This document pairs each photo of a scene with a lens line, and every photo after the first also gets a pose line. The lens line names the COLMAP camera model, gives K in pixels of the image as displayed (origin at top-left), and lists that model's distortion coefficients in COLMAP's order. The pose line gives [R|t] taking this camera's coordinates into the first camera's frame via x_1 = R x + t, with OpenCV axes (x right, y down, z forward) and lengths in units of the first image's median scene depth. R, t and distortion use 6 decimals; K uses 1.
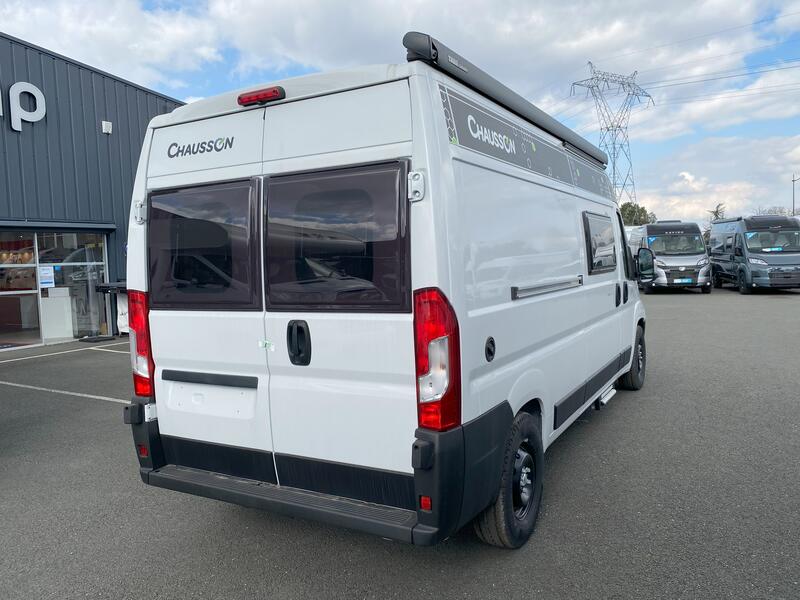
lens RADIAL K [[615.0, 0, 400.0], [0, 615.0, 300.0], [0, 0, 1]] dist [0.002728, -0.004638]
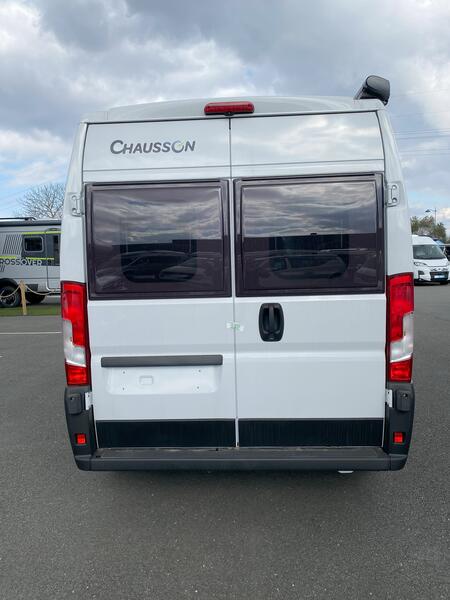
lens RADIAL K [[461.3, 0, 225.0], [0, 461.3, 300.0], [0, 0, 1]] dist [0.002728, -0.004638]
pose [[0.896816, -0.025330, 0.441678, -0.596267], [0.024031, 0.999675, 0.008536, 0.015680], [-0.441751, 0.002959, 0.897133, 0.230188]]
